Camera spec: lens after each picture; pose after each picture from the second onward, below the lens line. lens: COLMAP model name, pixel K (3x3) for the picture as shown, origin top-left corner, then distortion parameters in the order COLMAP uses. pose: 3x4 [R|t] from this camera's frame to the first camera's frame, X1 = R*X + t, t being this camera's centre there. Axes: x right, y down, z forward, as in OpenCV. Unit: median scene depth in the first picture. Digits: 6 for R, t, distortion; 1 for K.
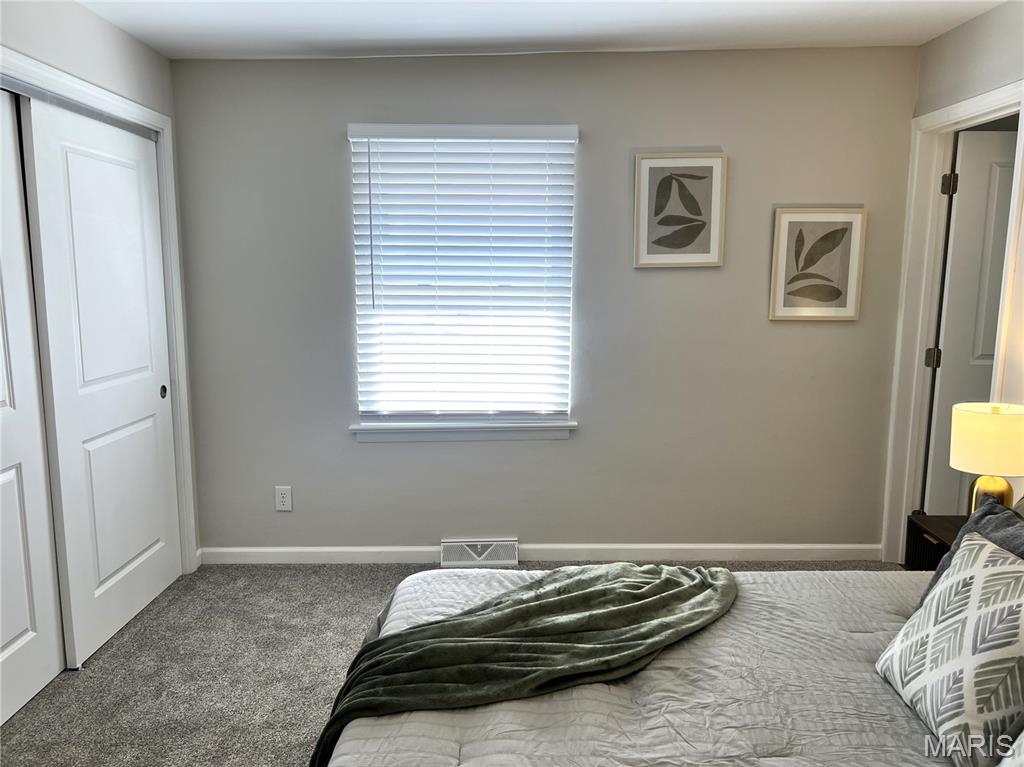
lens RADIAL K [[762.1, 0, 511.9], [0, 762.1, 393.1], [0, 0, 1]] dist [0.026688, -0.004558]
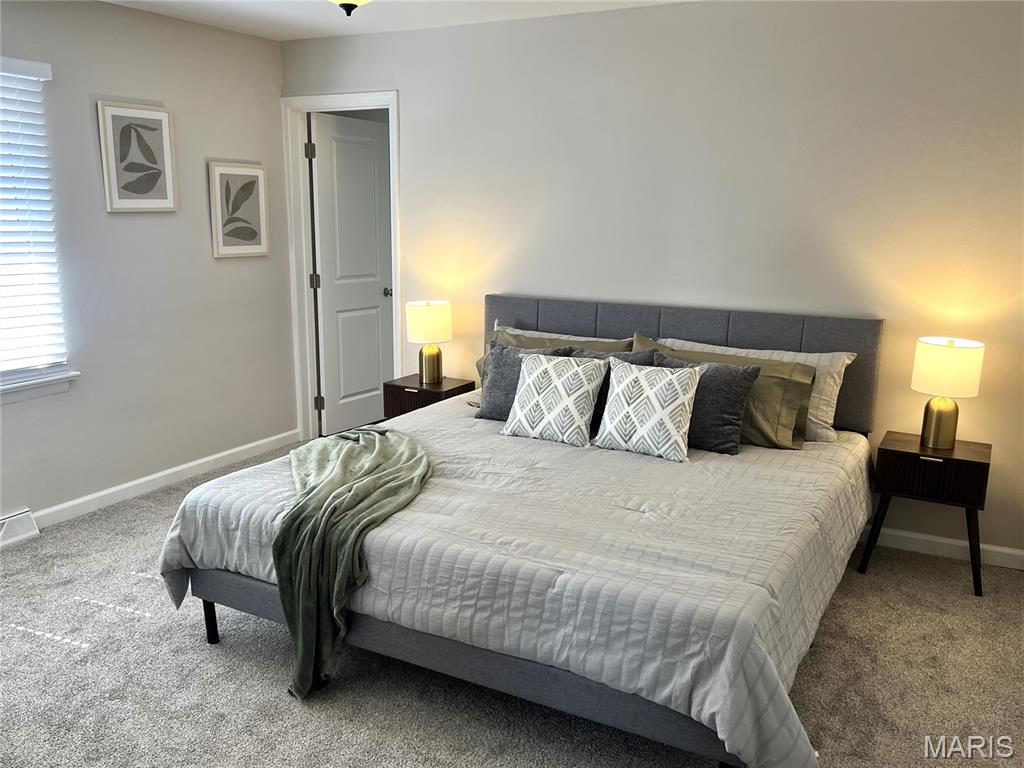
lens RADIAL K [[787.0, 0, 513.1], [0, 787.0, 385.4], [0, 0, 1]] dist [0.075630, -0.085747]
pose [[0.505652, -0.185172, 0.842632, -0.558640], [0.135626, 0.981612, 0.134326, -0.006719], [-0.852011, 0.046360, 0.521468, -0.014907]]
